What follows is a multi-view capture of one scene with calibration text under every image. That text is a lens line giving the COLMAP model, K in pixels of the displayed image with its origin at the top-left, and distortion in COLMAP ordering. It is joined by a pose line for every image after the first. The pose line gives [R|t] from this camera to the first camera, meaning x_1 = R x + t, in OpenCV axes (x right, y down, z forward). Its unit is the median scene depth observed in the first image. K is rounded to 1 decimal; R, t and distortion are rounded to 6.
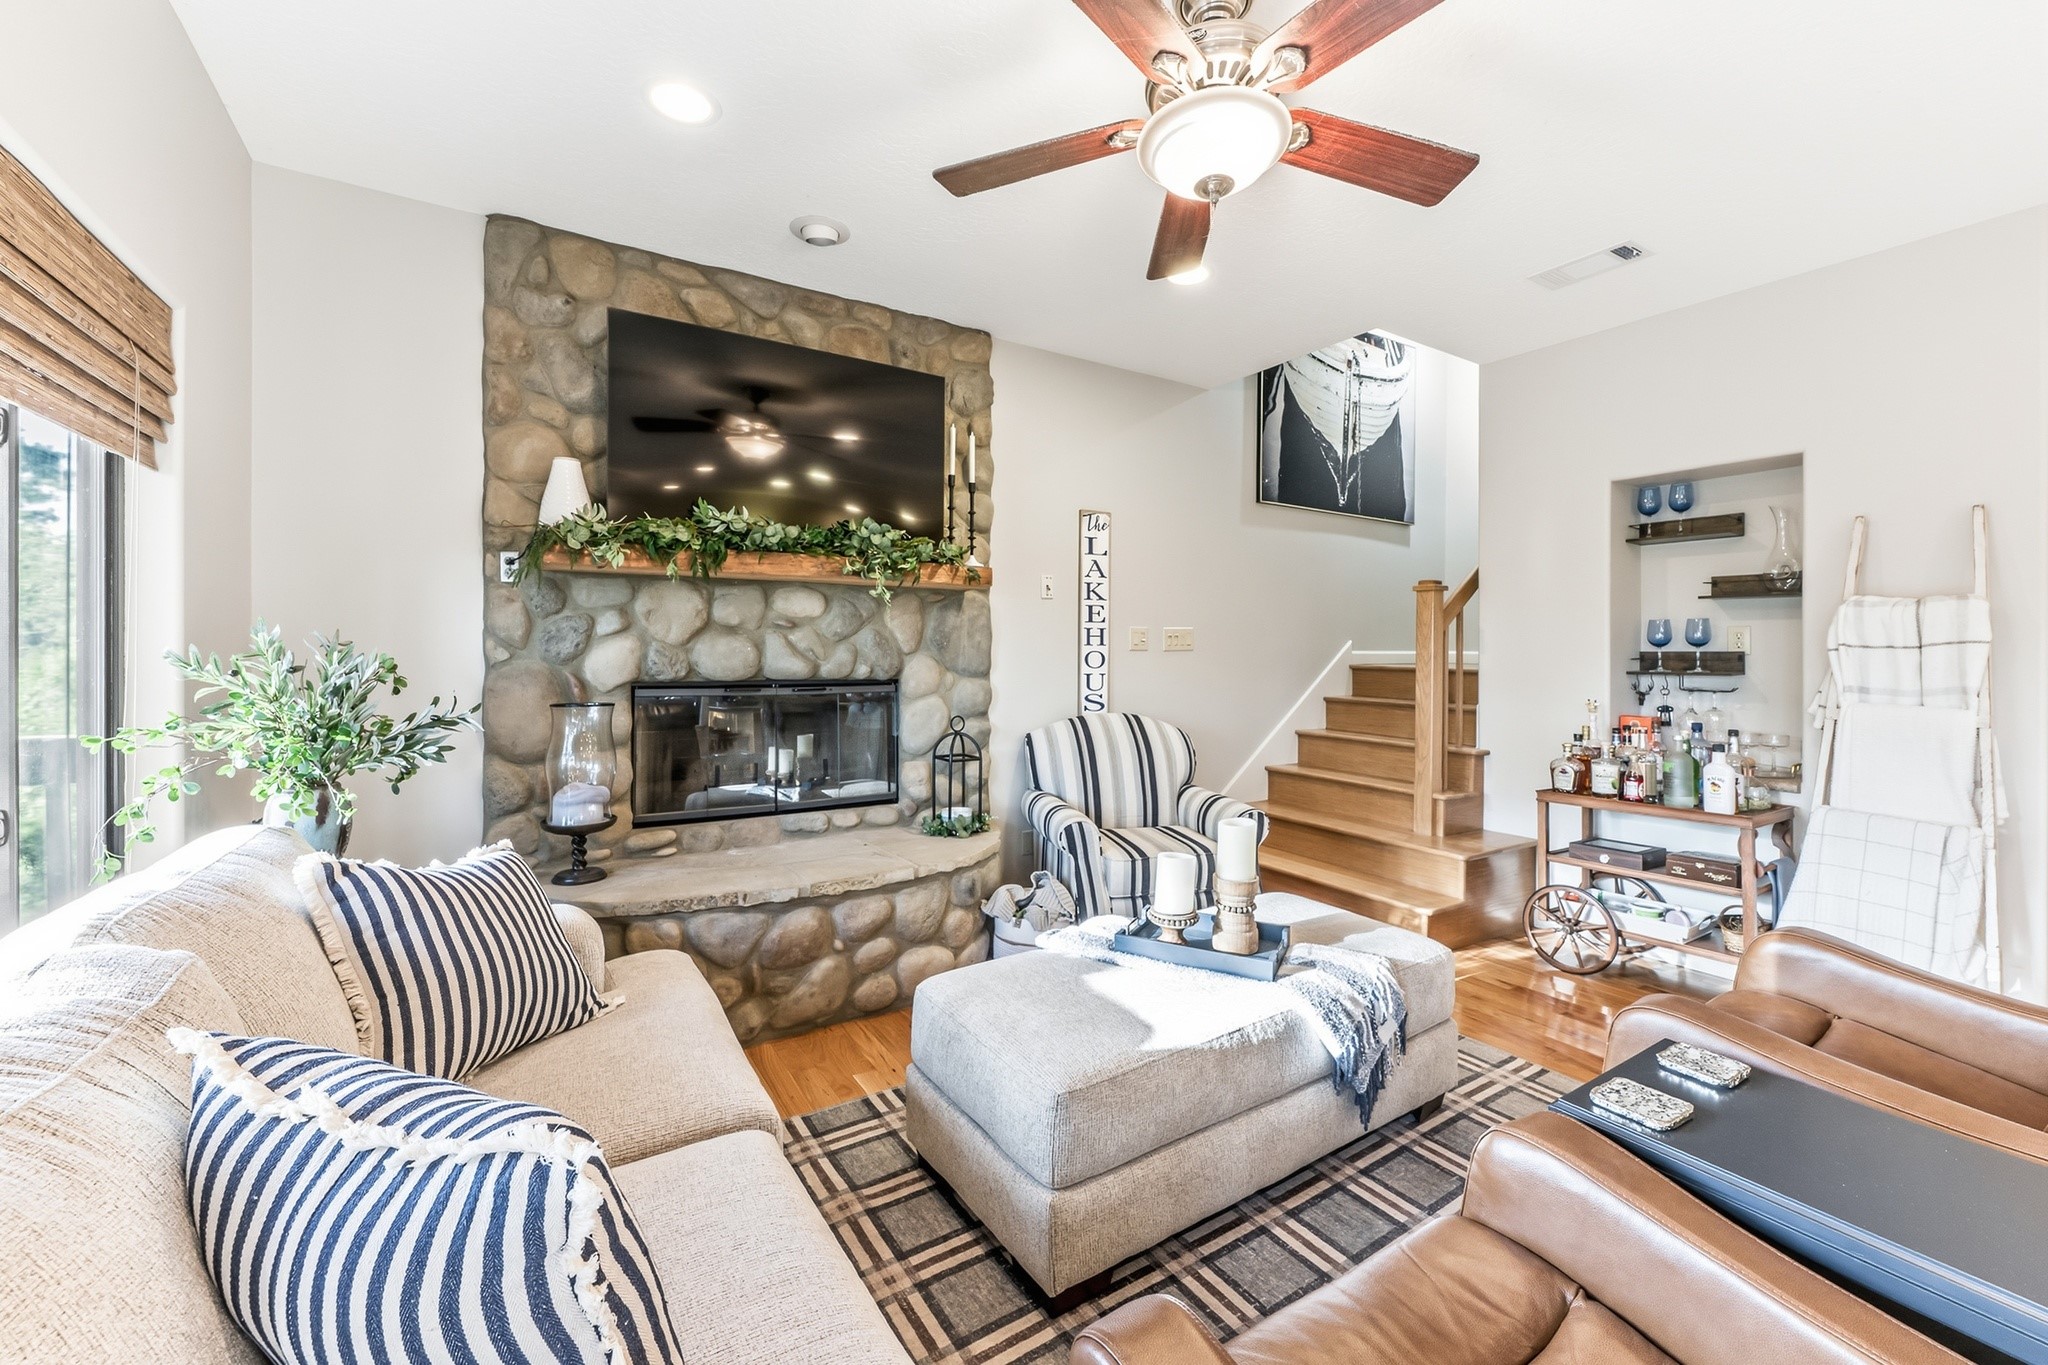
lens RADIAL K [[828.6, 0, 1021.2], [0, 828.6, 656.2], [0, 0, 1]] dist [-0.003341, 0.000435]
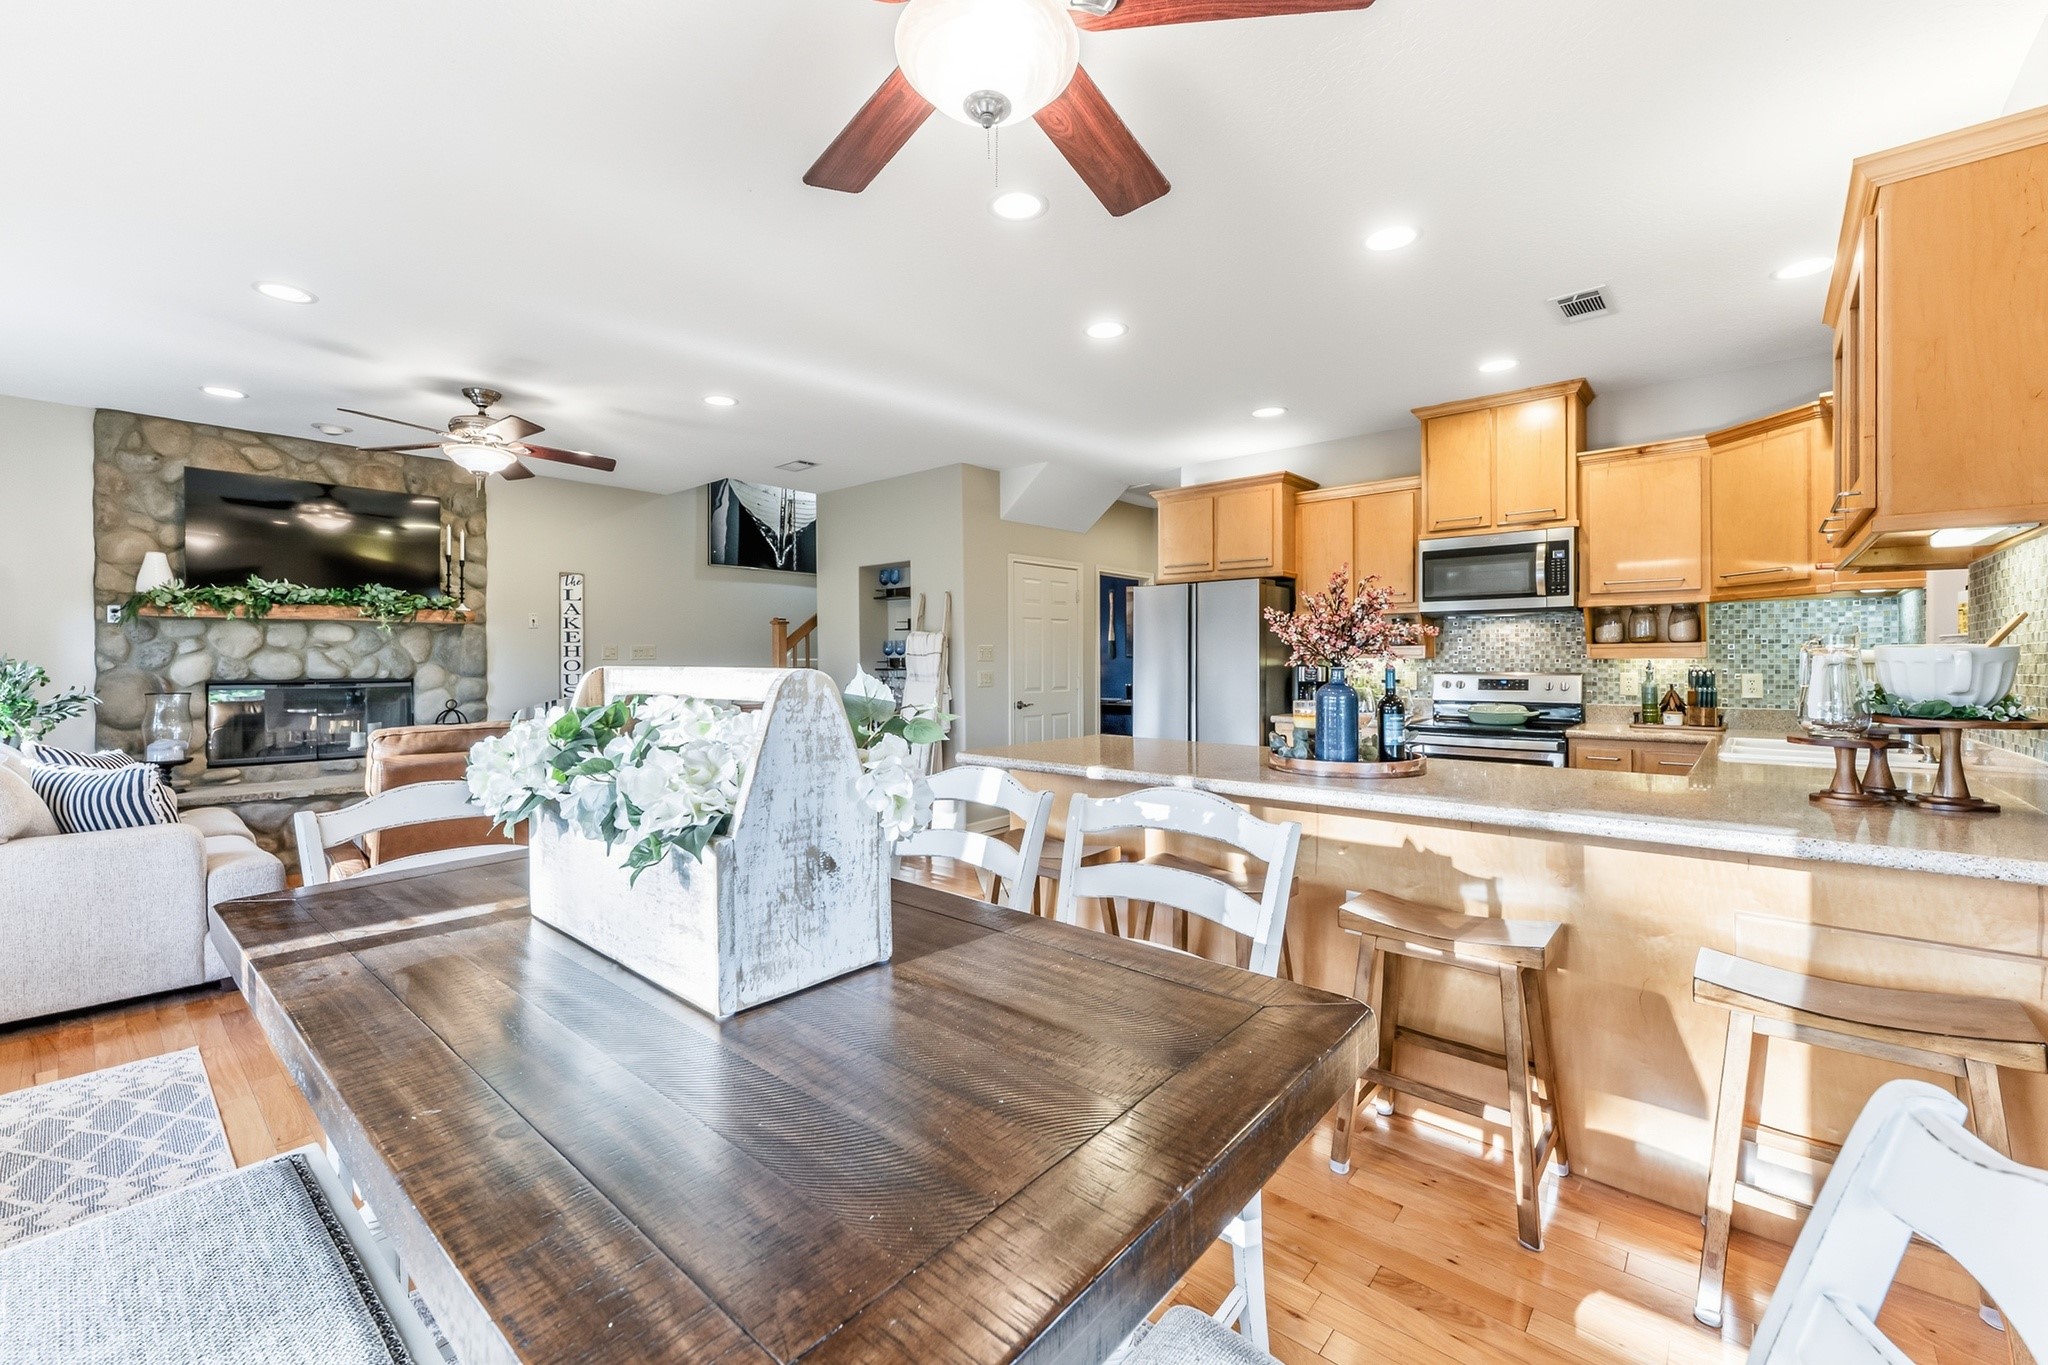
lens RADIAL K [[828.6, 0, 1022.7], [0, 828.6, 660.6], [0, 0, 1]] dist [-0.003341, 0.000435]
pose [[0.955896, -0.010526, 0.293518, 0.598695], [0.012454, 0.999911, -0.004699, 0.017191], [-0.293442, 0.008147, 0.955942, -1.048383]]
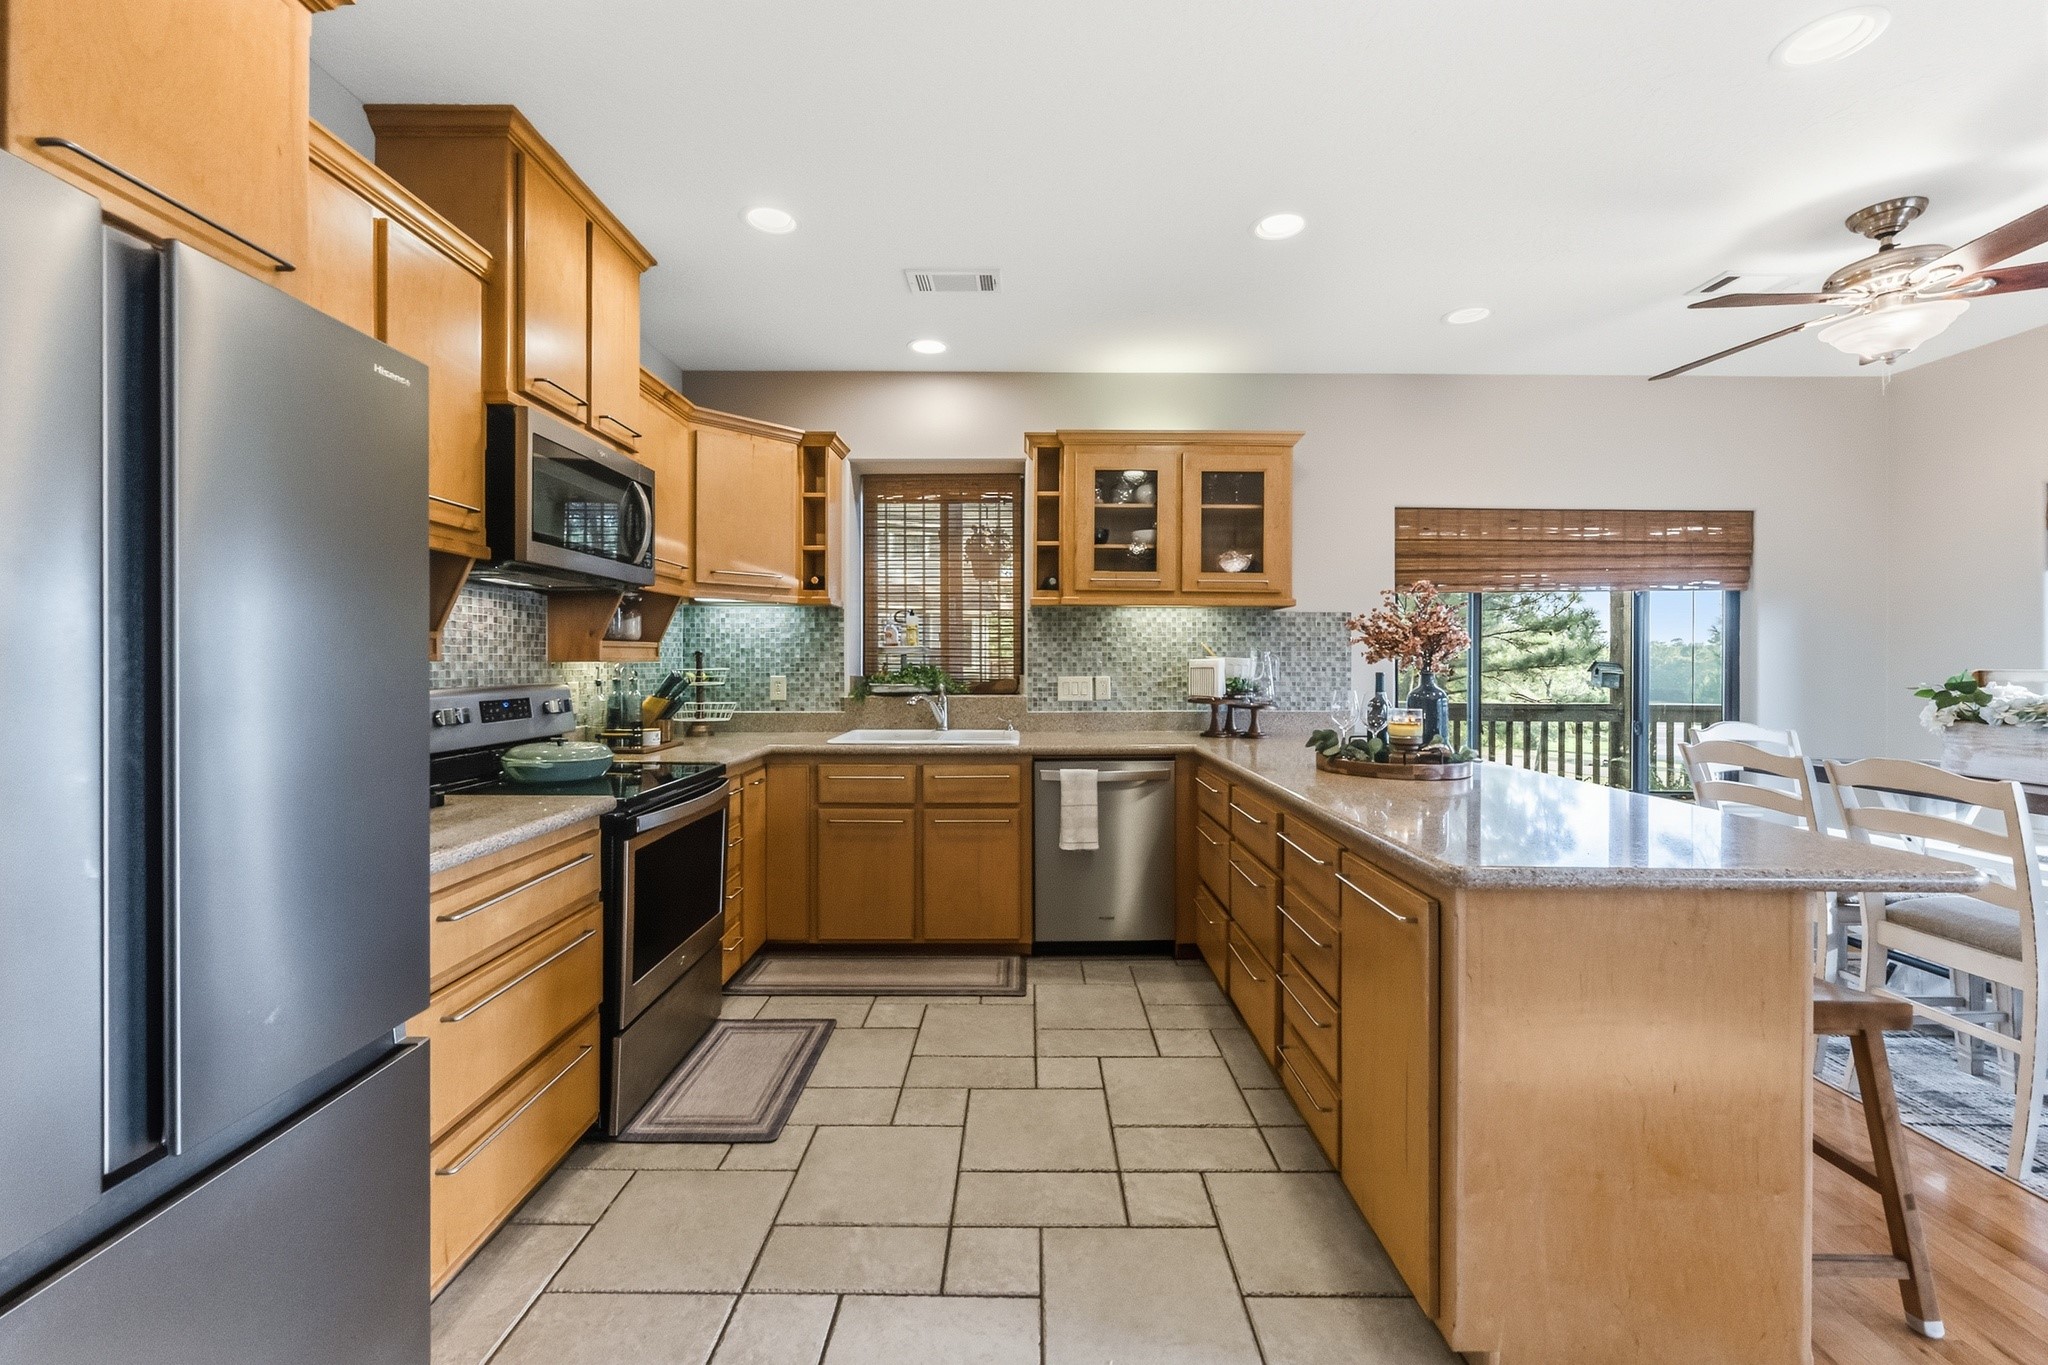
lens RADIAL K [[828.6, 0, 1017.7], [0, 828.6, 661.0], [0, 0, 1]] dist [-0.003341, 0.000435]
pose [[-0.849316, -0.011083, 0.527769, 1.012091], [-0.006266, 0.999921, 0.010914, 0.004812], [-0.527848, 0.005962, -0.849318, 0.540714]]
